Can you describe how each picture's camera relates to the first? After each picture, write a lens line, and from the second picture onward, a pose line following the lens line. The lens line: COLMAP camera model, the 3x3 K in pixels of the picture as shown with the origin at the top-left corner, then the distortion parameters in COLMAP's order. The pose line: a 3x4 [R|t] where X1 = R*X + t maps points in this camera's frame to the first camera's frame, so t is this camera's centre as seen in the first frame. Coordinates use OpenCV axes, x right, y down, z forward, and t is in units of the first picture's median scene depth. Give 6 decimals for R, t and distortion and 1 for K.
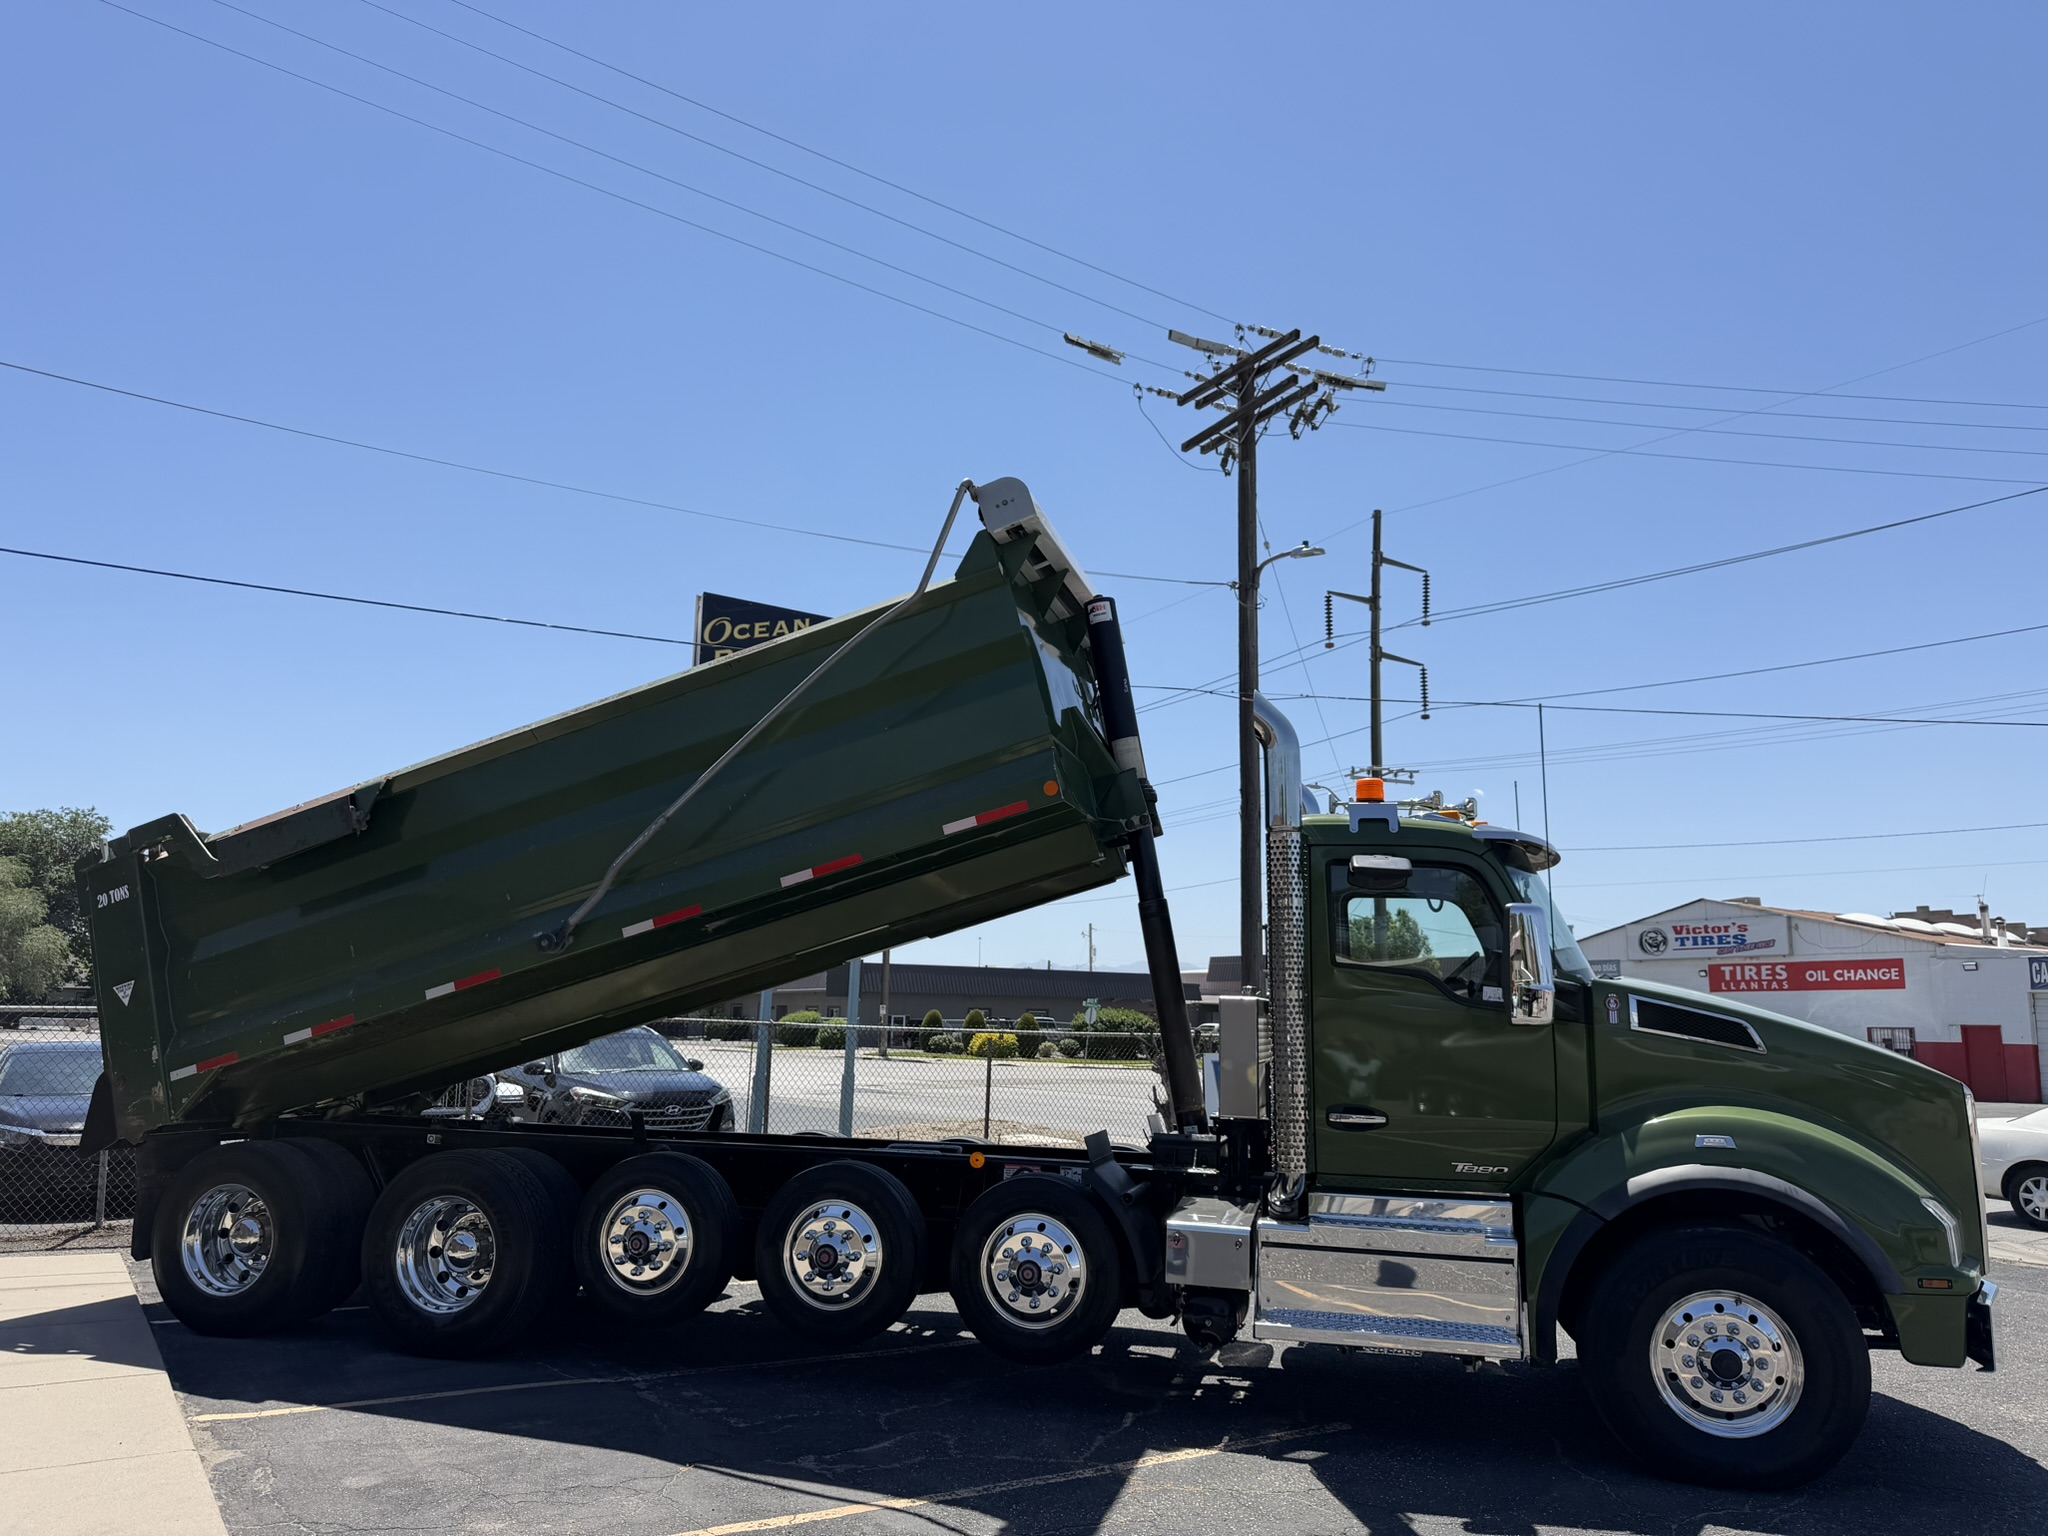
lens RADIAL K [[1438.3, 0, 1021.7], [0, 1438.3, 789.5], [0, 0, 1]] dist [0.004877, -0.007894]
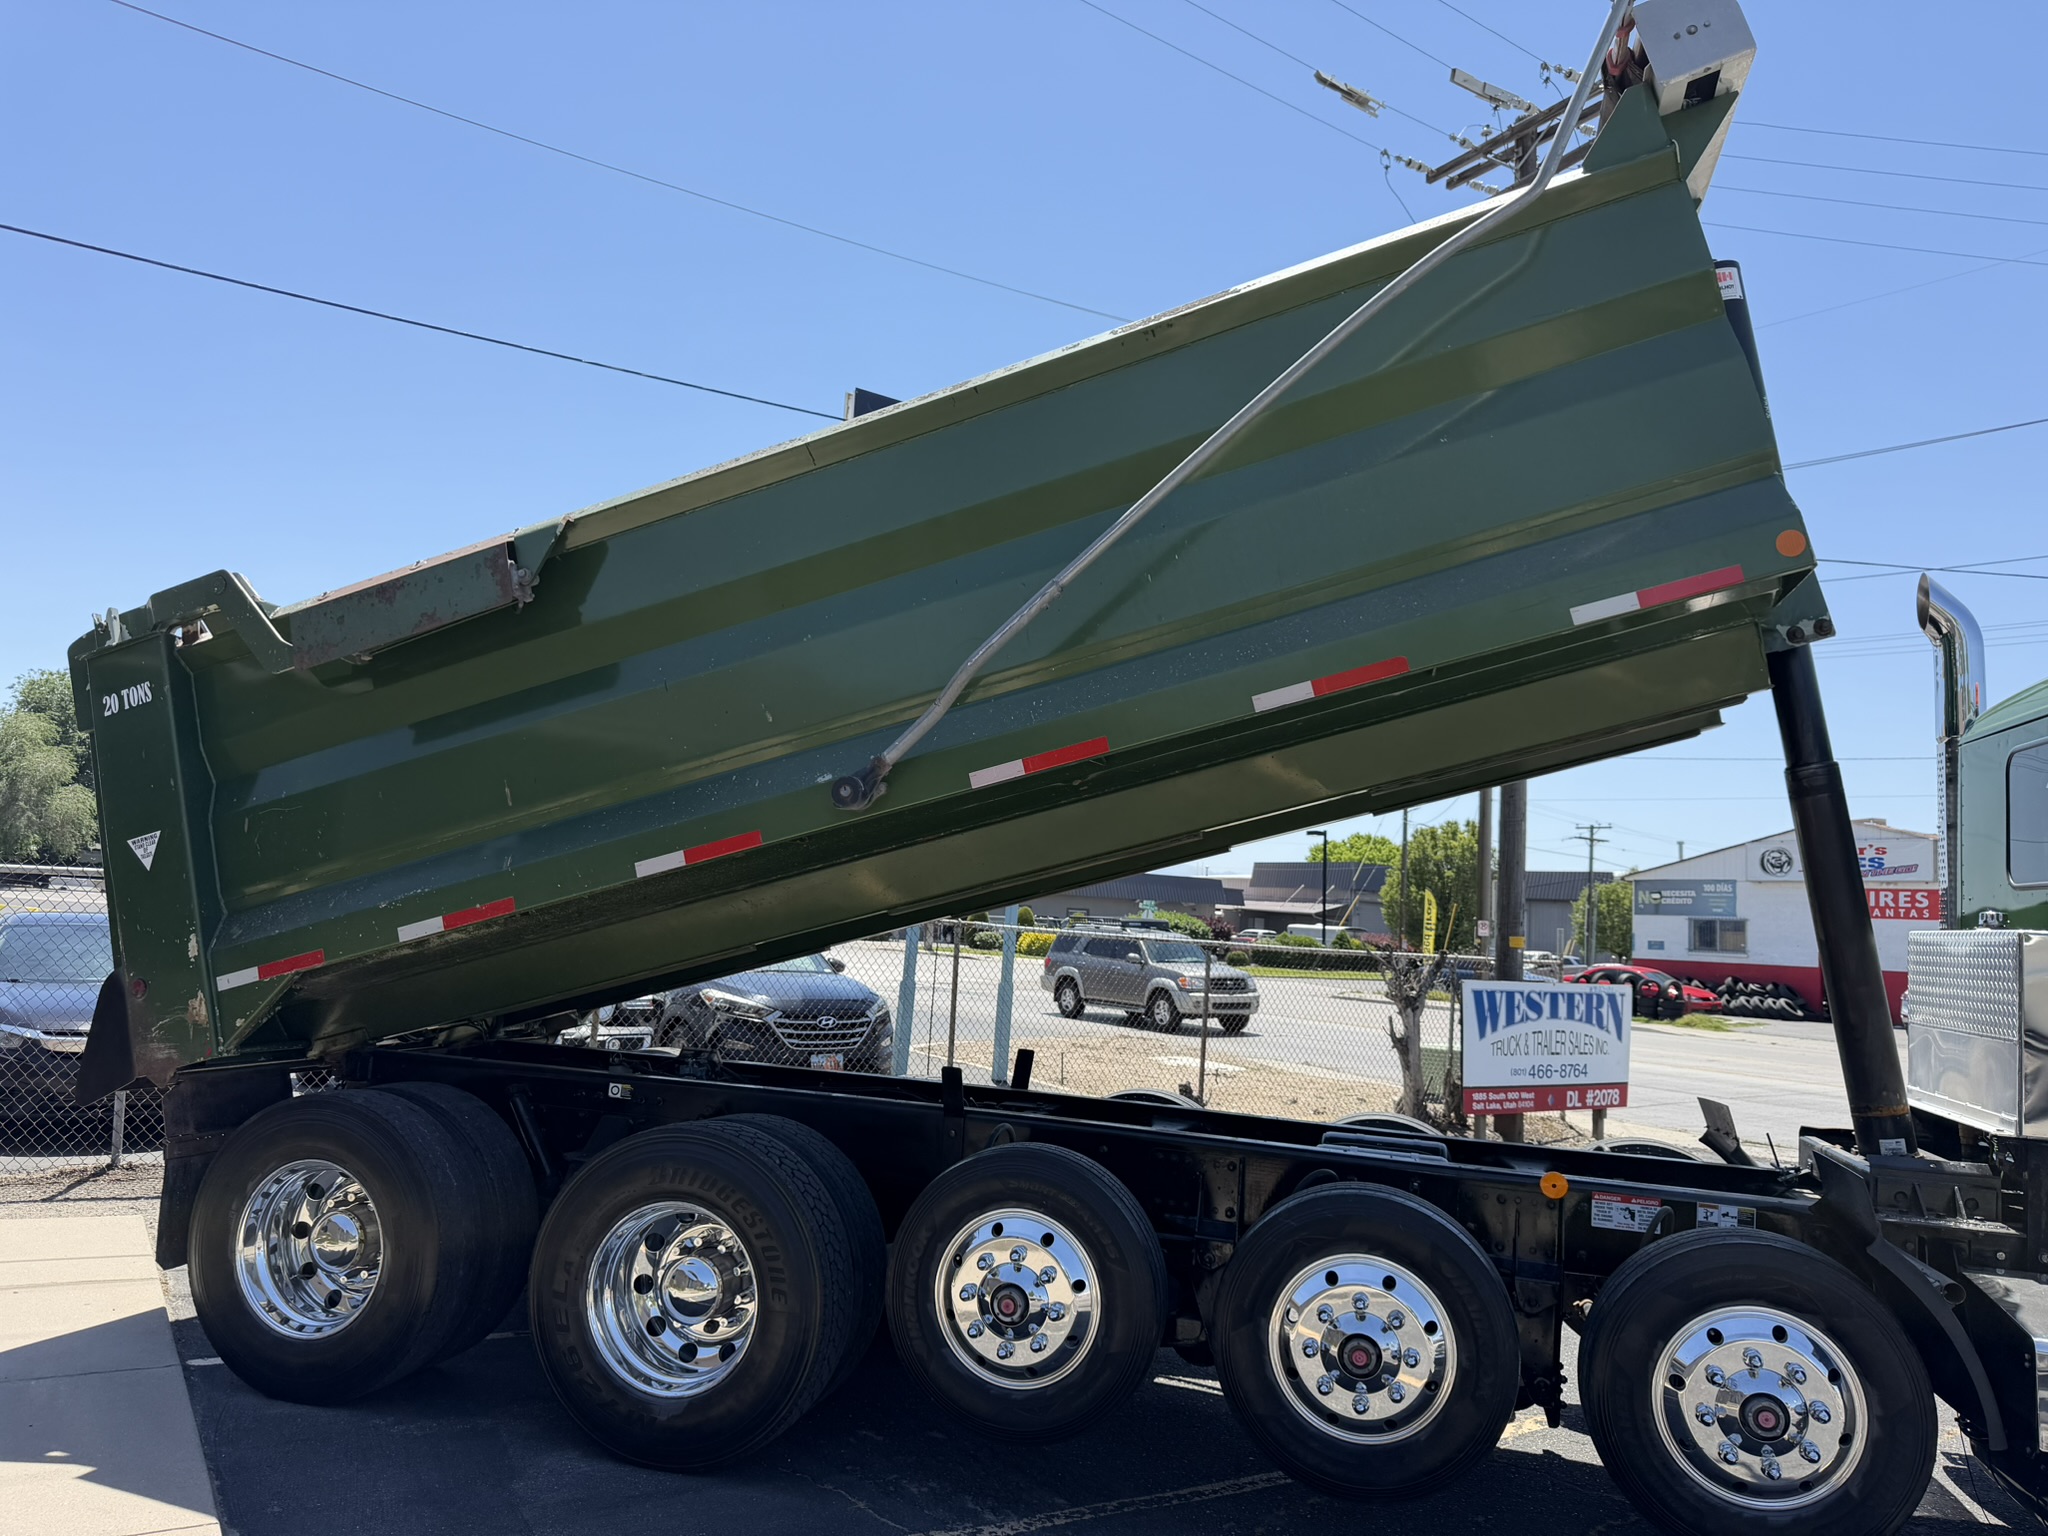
lens RADIAL K [[1450.5, 0, 1017.0], [0, 1450.5, 779.6], [0, 0, 1]] dist [0.053085, -0.072213]
pose [[0.999077, 0.036346, -0.022906, -0.219533], [-0.034754, 0.997186, 0.066424, 0.052869], [0.025256, -0.065567, 0.997528, 0.357583]]
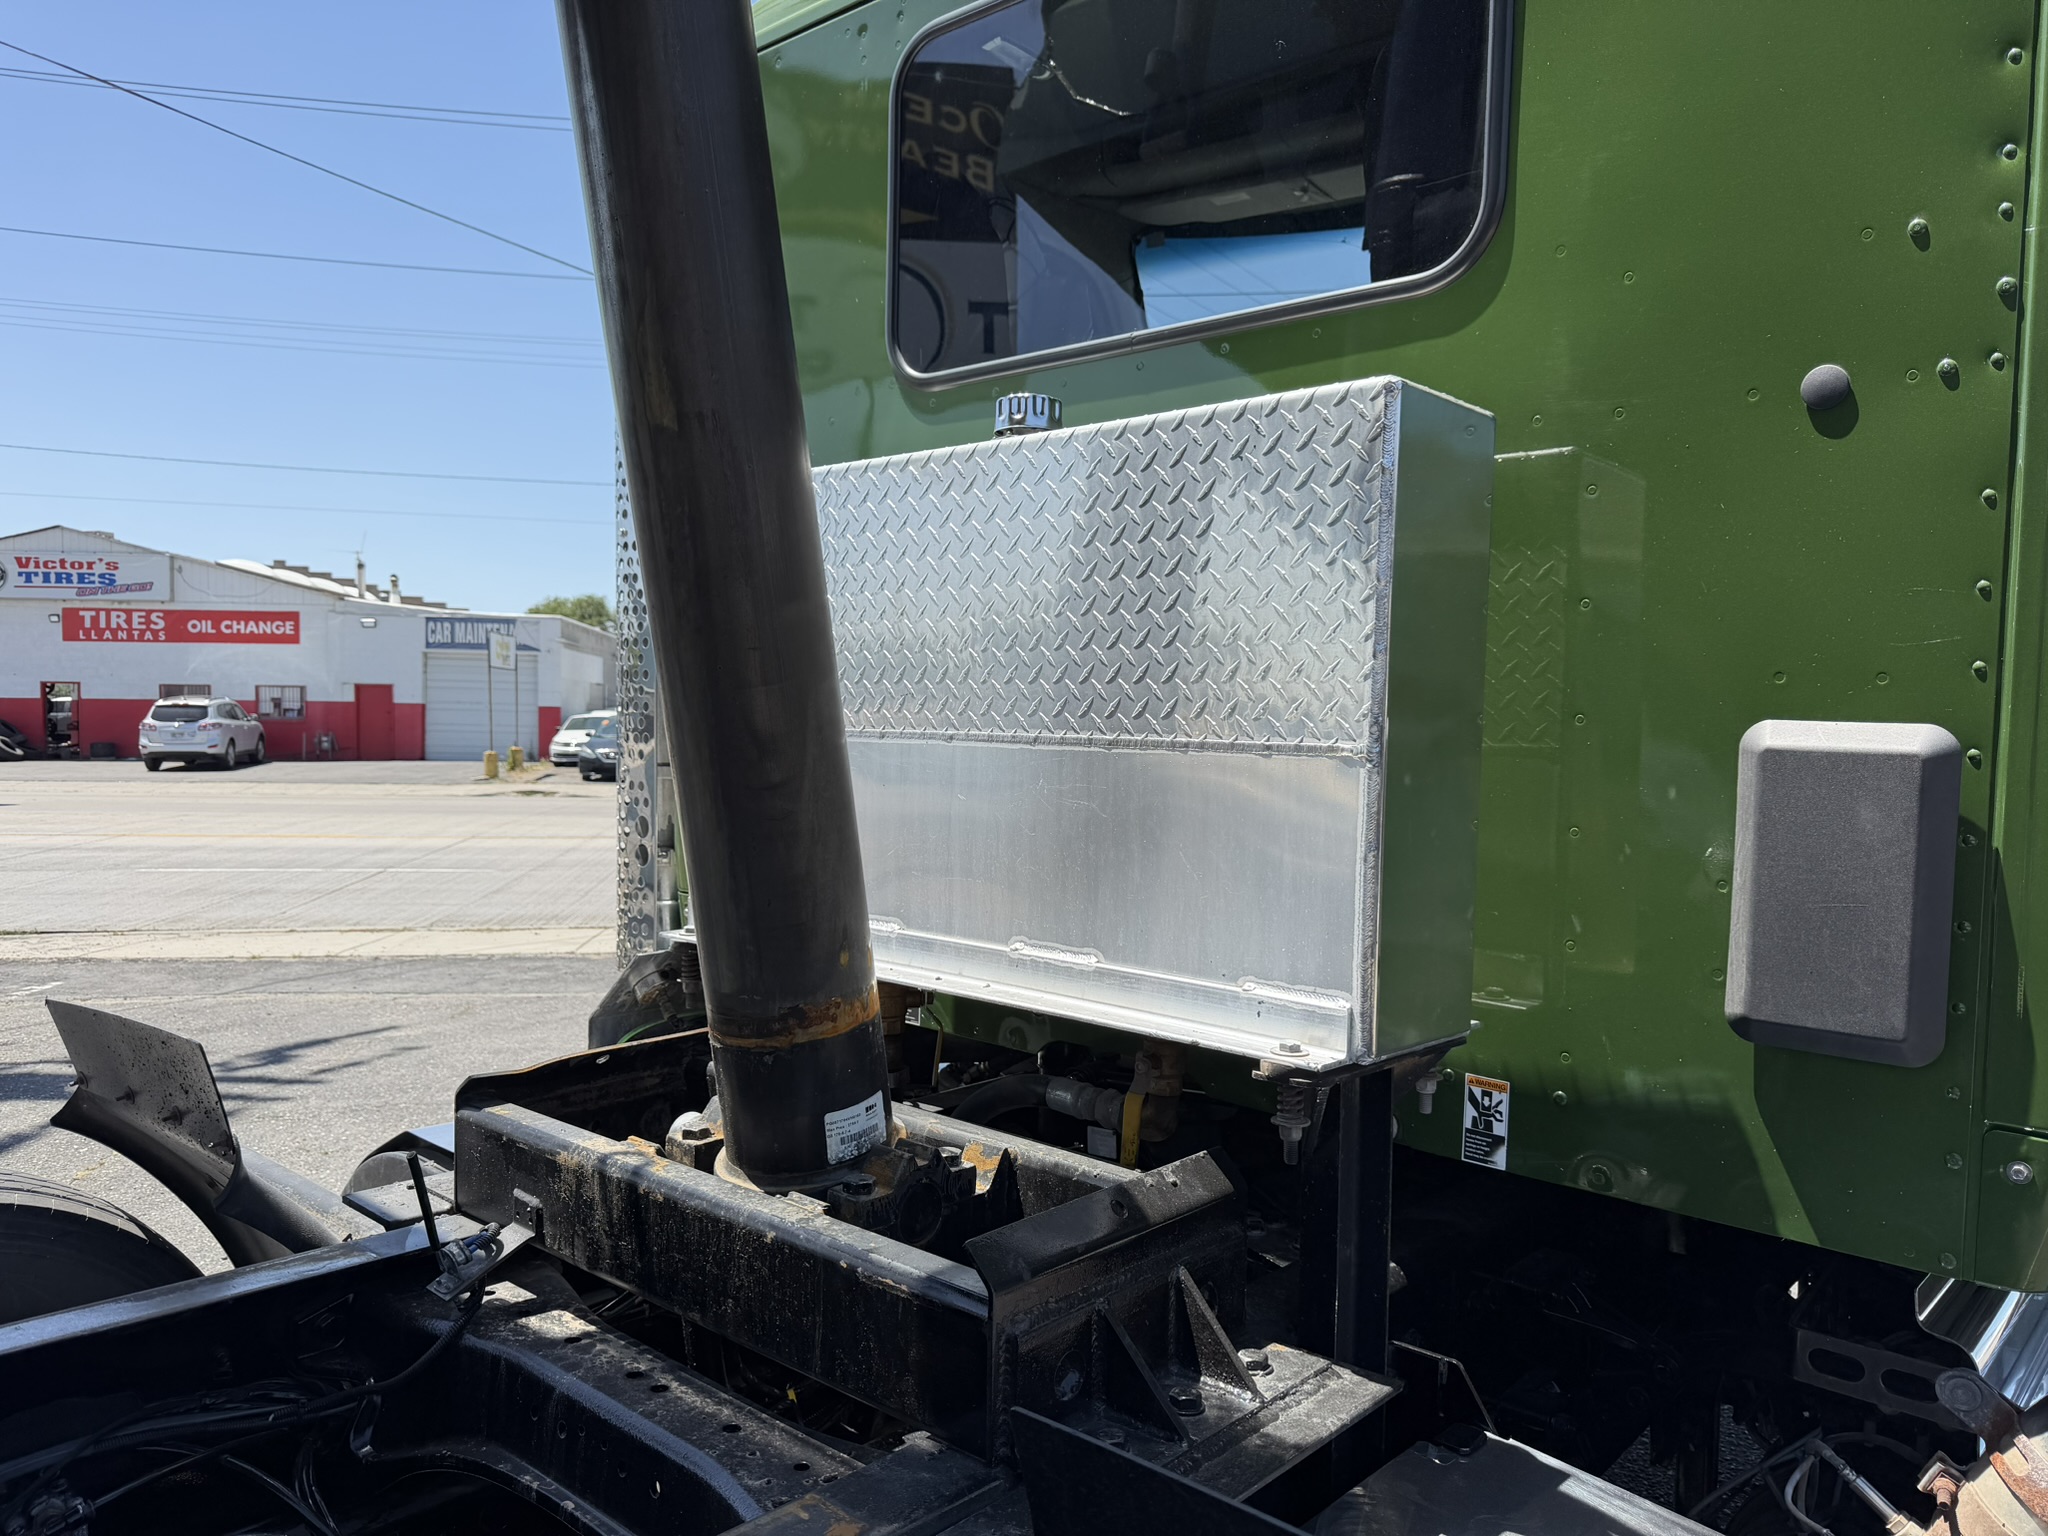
lens RADIAL K [[1443.3, 0, 1024.0], [0, 1443.3, 768.0], [0, 0, 1]] dist [0.059313, -0.083167]
pose [[0.469384, -0.041603, 0.882014, 0.022987], [-0.149277, 0.980773, 0.125703, 0.181671], [-0.870284, -0.190667, 0.454149, 0.962565]]
